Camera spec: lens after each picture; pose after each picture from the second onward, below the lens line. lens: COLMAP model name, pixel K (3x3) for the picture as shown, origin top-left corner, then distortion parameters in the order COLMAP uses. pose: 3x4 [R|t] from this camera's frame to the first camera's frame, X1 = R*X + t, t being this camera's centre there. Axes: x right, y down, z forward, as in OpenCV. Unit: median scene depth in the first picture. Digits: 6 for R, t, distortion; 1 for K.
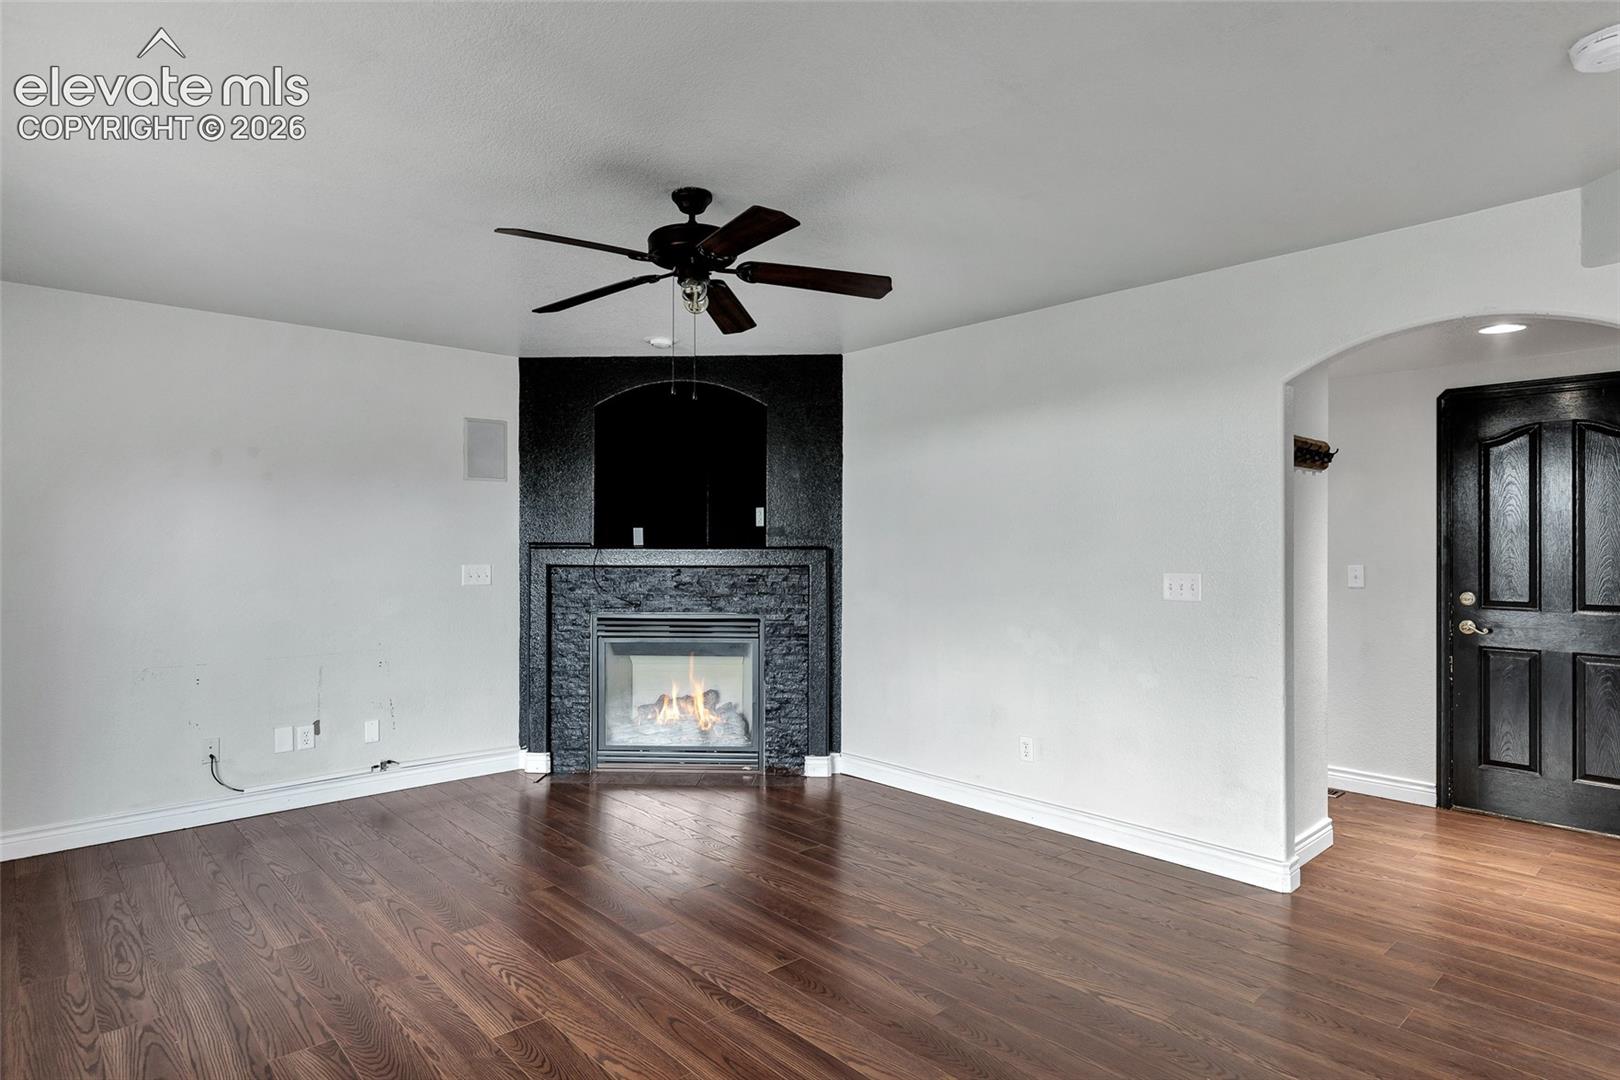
lens RADIAL K [[882.5, 0, 792.2], [0, 882.5, 538.8], [0, 0, 1]] dist [-0.001015, 0.001937]
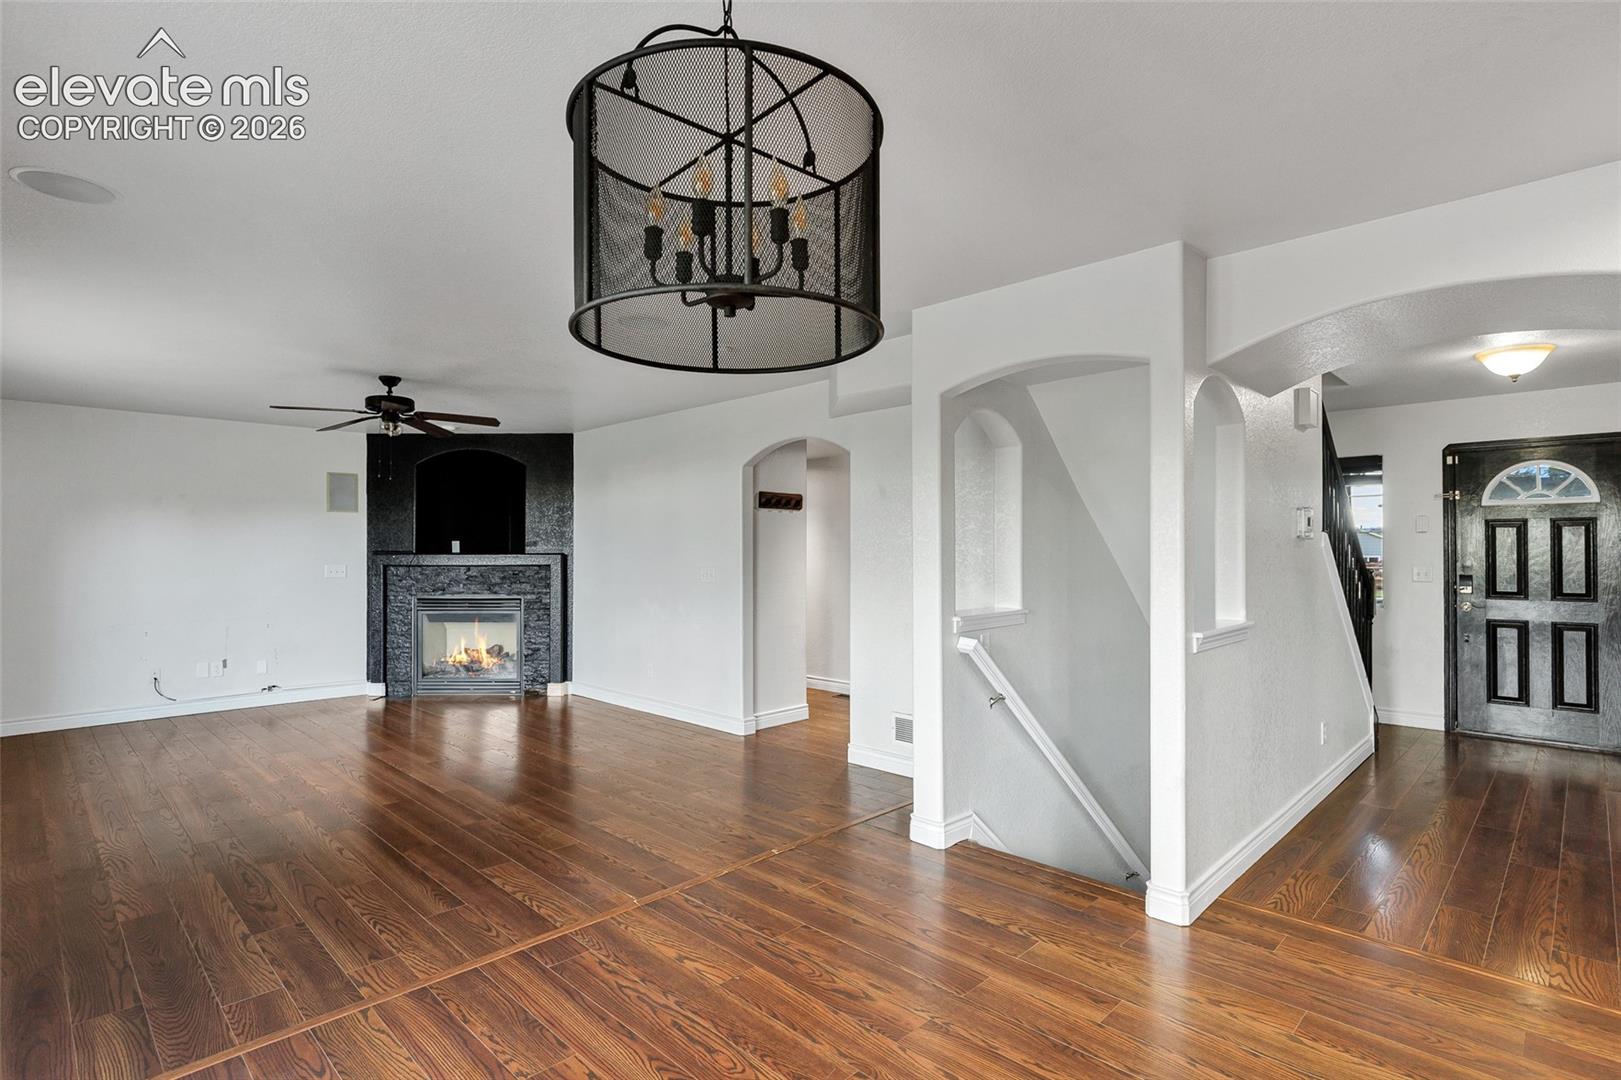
lens RADIAL K [[797.2, 0, 807.6], [0, 797.2, 546.6], [0, 0, 1]] dist [-0.002431, -0.000429]
pose [[0.998249, -0.001156, 0.059140, 0.396643], [0.001135, 0.999999, 0.000384, -0.002828], [-0.059141, -0.000316, 0.998250, -0.470799]]
